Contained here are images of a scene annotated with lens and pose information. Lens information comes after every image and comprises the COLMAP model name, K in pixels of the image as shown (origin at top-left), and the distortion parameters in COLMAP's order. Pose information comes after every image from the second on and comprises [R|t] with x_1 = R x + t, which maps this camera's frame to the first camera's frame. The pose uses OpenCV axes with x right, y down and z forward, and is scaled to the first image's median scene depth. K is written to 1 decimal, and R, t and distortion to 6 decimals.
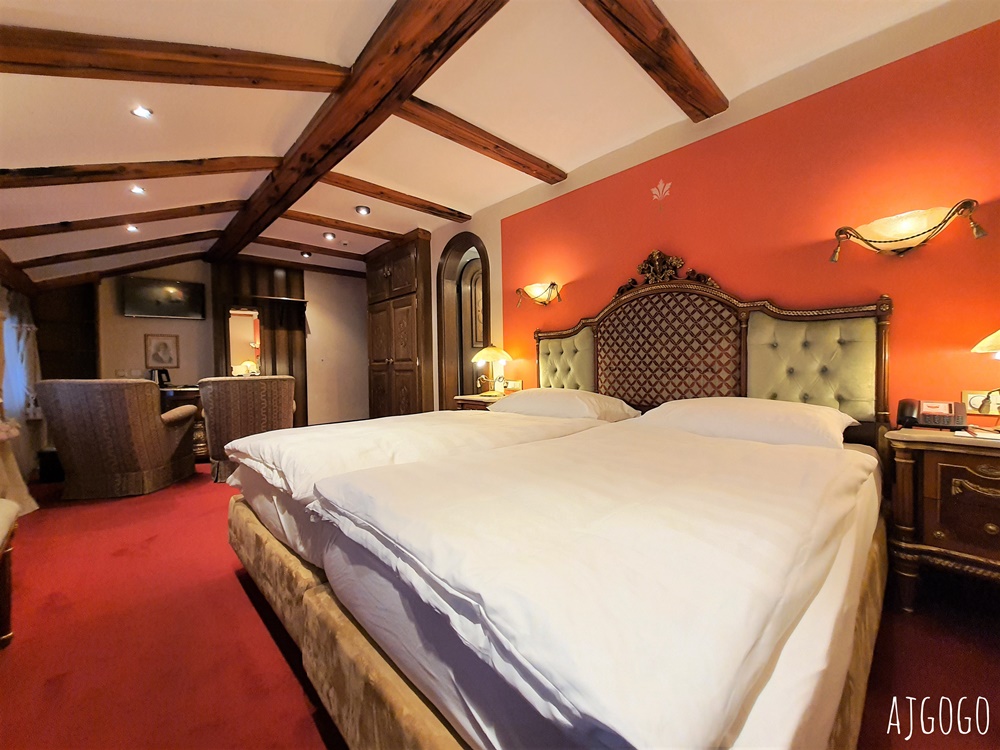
lens RADIAL K [[396.0, 0, 500.0], [0, 396.0, 375.0], [0, 0, 1]] dist [0.001436, 0.000042]
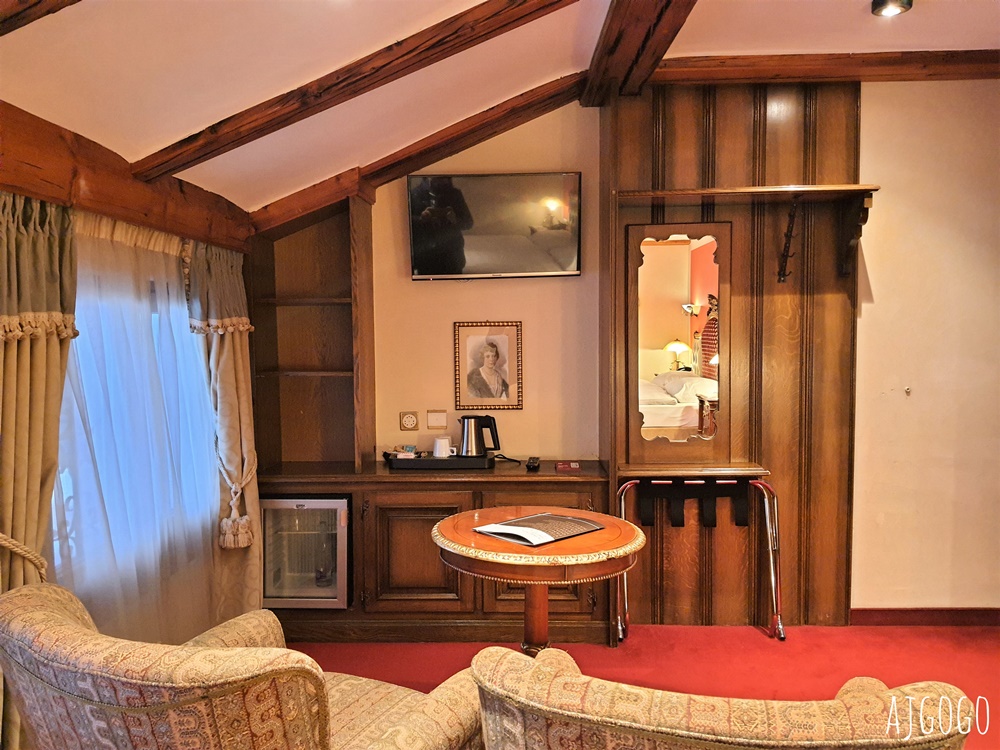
lens RADIAL K [[762.5, 0, 500.0], [0, 762.5, 375.0], [0, 0, 1]] dist [0.084131, -0.156026]
pose [[0.705703, 0.053066, -0.706517, -0.297365], [-0.021743, 0.998344, 0.053267, -0.081576], [0.708174, -0.022228, 0.705688, 0.447106]]
